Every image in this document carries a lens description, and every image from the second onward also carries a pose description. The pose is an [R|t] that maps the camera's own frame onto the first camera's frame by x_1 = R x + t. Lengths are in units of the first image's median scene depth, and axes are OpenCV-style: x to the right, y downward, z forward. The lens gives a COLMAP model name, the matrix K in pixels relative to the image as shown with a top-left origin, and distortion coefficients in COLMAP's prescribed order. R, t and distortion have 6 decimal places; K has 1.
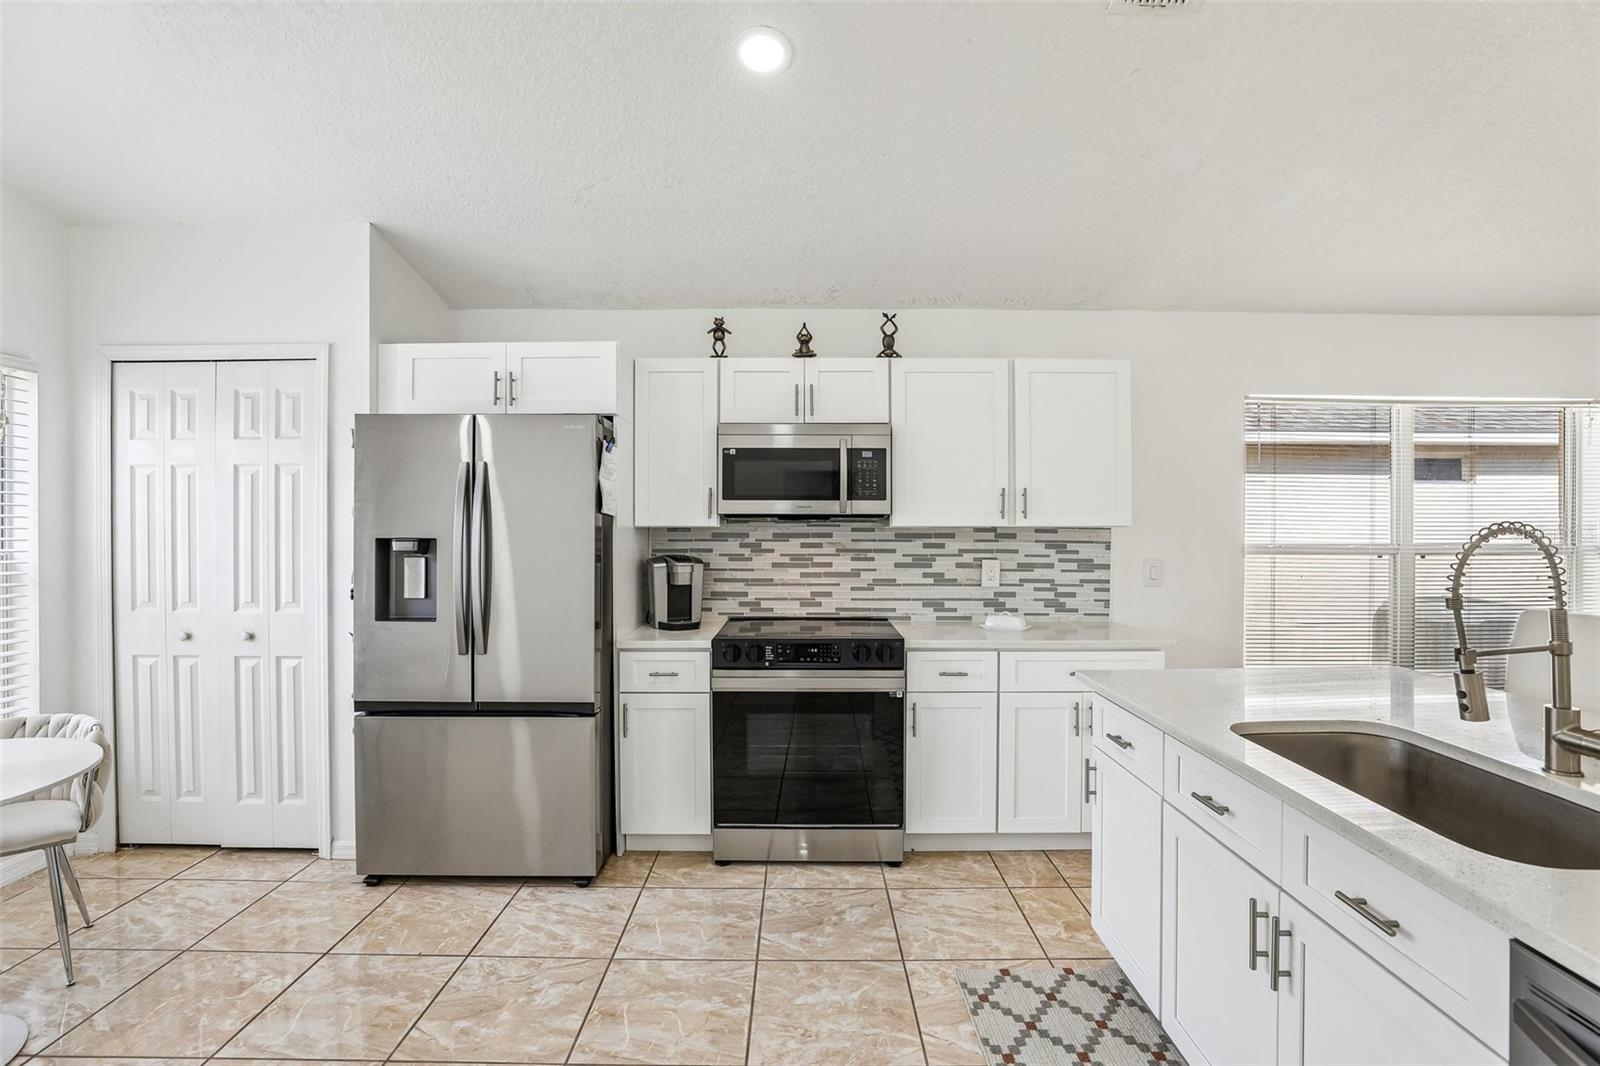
lens RADIAL K [[733.1, 0, 798.2], [0, 733.1, 524.6], [0, 0, 1]] dist [-0.045062, 0.012665]
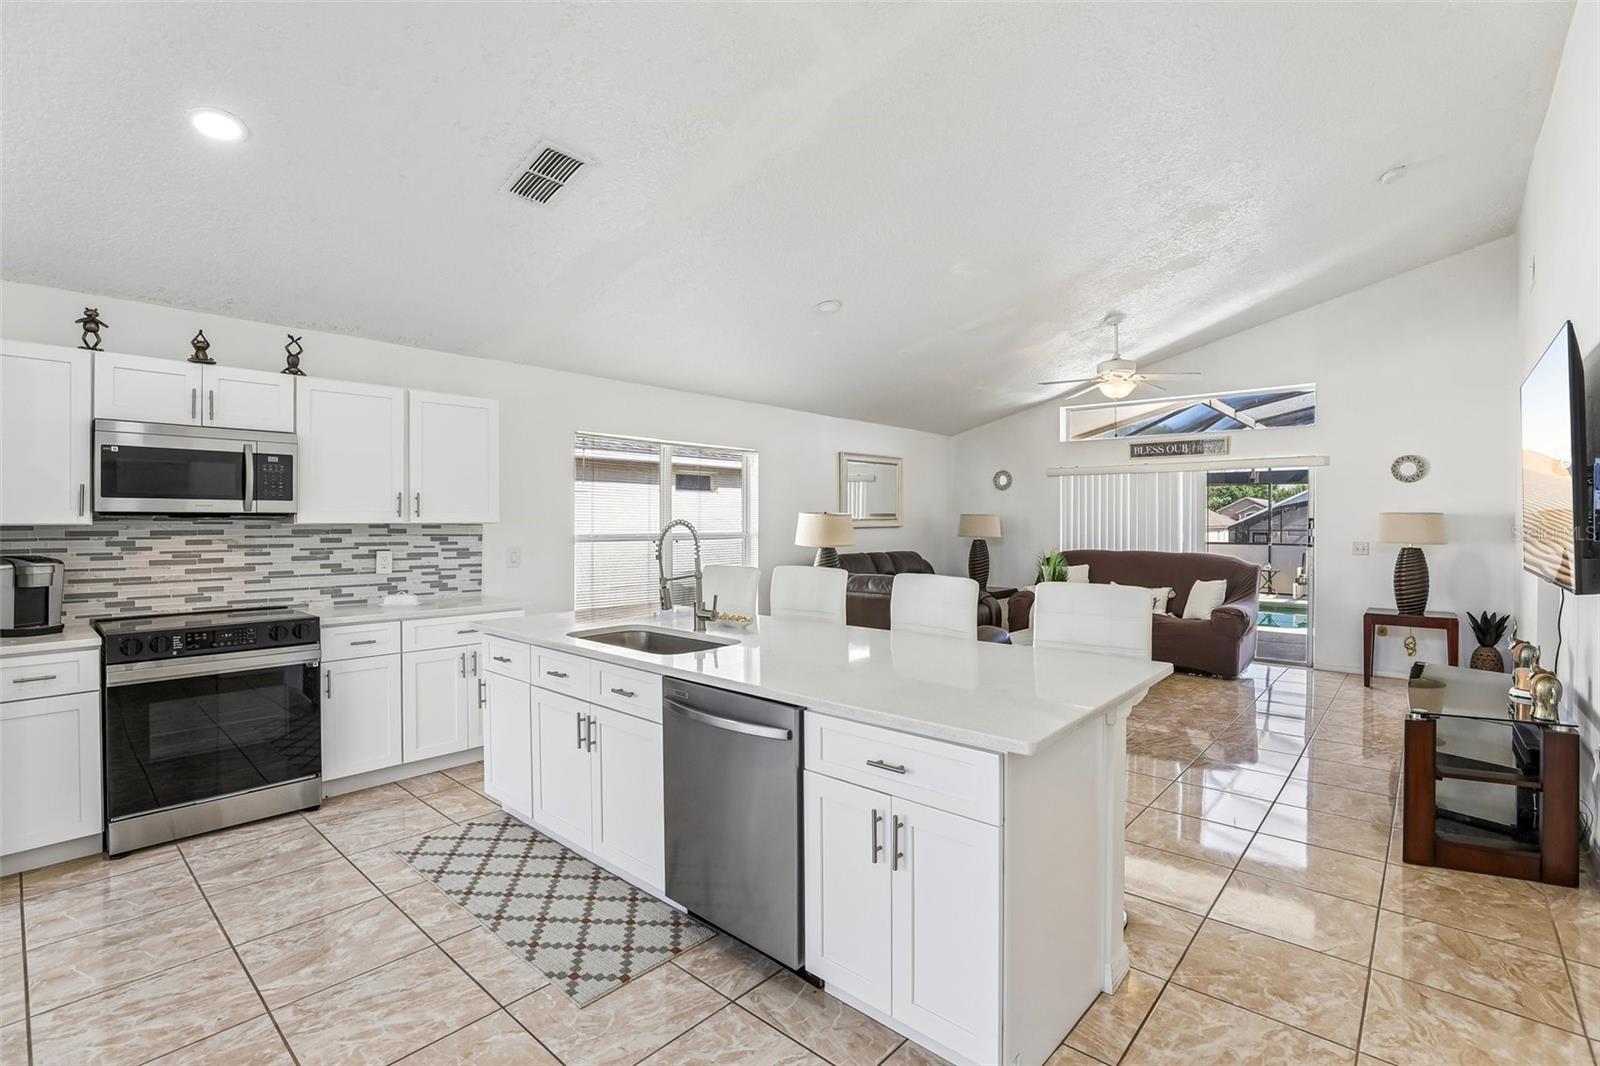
lens RADIAL K [[733.1, 0, 797.5], [0, 733.1, 520.2], [0, 0, 1]] dist [-0.045062, 0.012665]
pose [[0.662387, -0.000422, 0.749162, -0.191694], [0.002154, 0.999997, -0.001341, 0.000548], [-0.749159, 0.002502, 0.662385, -0.320936]]
